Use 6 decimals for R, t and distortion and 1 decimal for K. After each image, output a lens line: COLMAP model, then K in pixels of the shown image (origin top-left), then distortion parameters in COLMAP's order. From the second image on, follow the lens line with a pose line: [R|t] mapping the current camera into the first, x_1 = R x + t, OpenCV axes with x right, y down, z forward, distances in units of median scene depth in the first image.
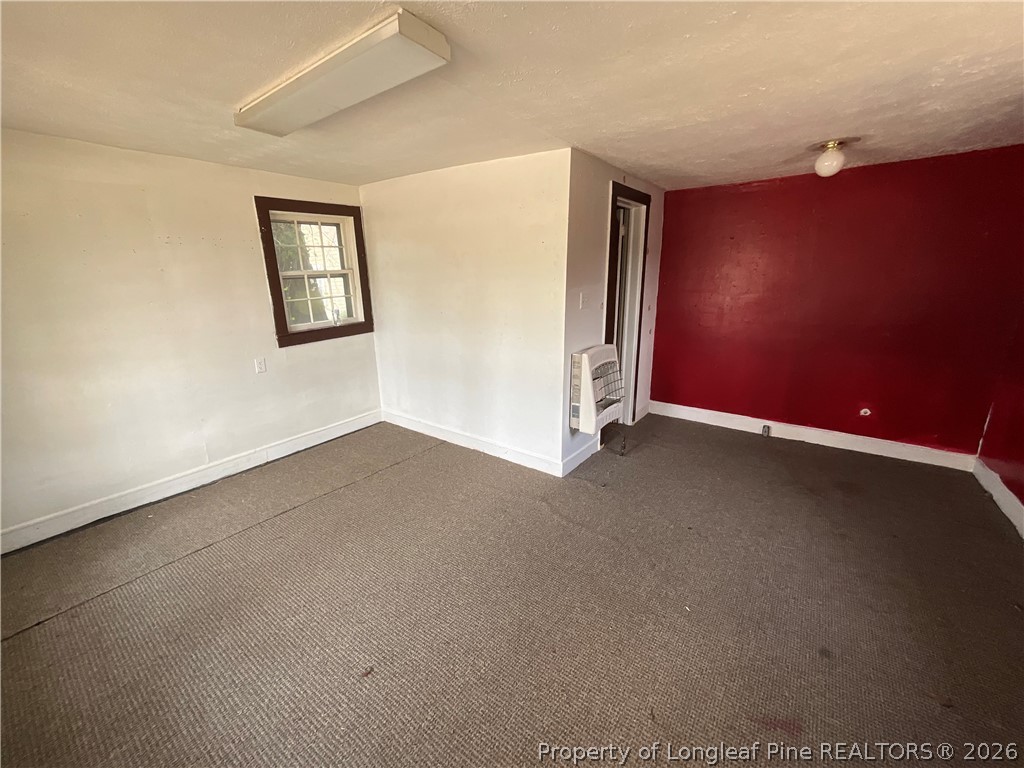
lens RADIAL K [[415.8, 0, 511.0], [0, 415.8, 387.9], [0, 0, 1]] dist [-0.000766, -0.000200]
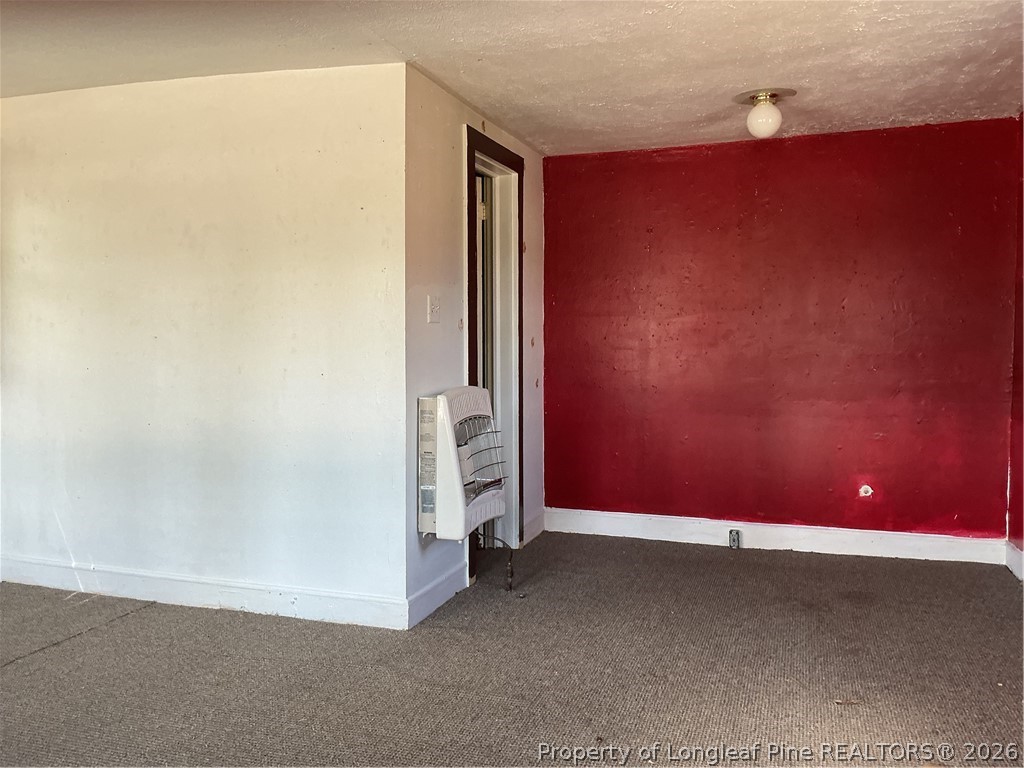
lens RADIAL K [[854.8, 0, 512.0], [0, 854.8, 384.0], [0, 0, 1]] dist [0.138362, -0.274809]
pose [[0.951831, -0.007174, 0.306539, -0.087902], [0.071179, 0.977586, -0.198138, 0.137280], [-0.298247, 0.210413, 0.931008, -0.136651]]
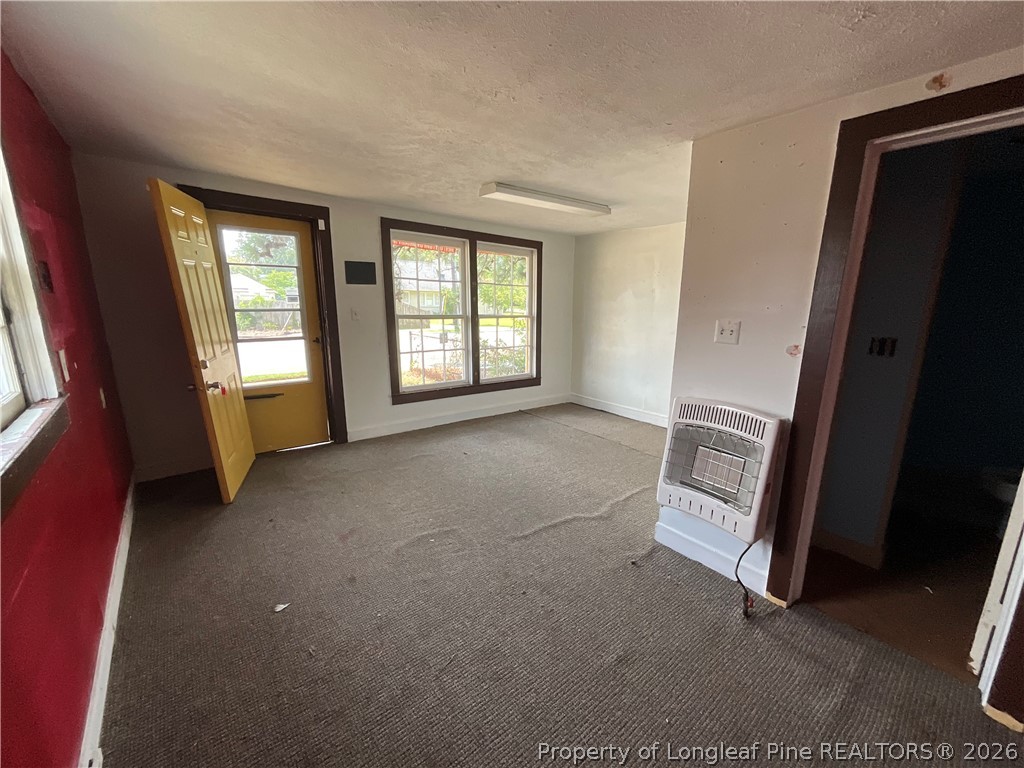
lens RADIAL K [[415.8, 0, 511.0], [0, 415.8, 387.9], [0, 0, 1]] dist [-0.000766, -0.000200]
pose [[-0.267079, 0.213816, -0.939655, 0.912232], [-0.258594, 0.923411, 0.283621, -0.221729], [0.928331, 0.318739, -0.191332, 0.802787]]
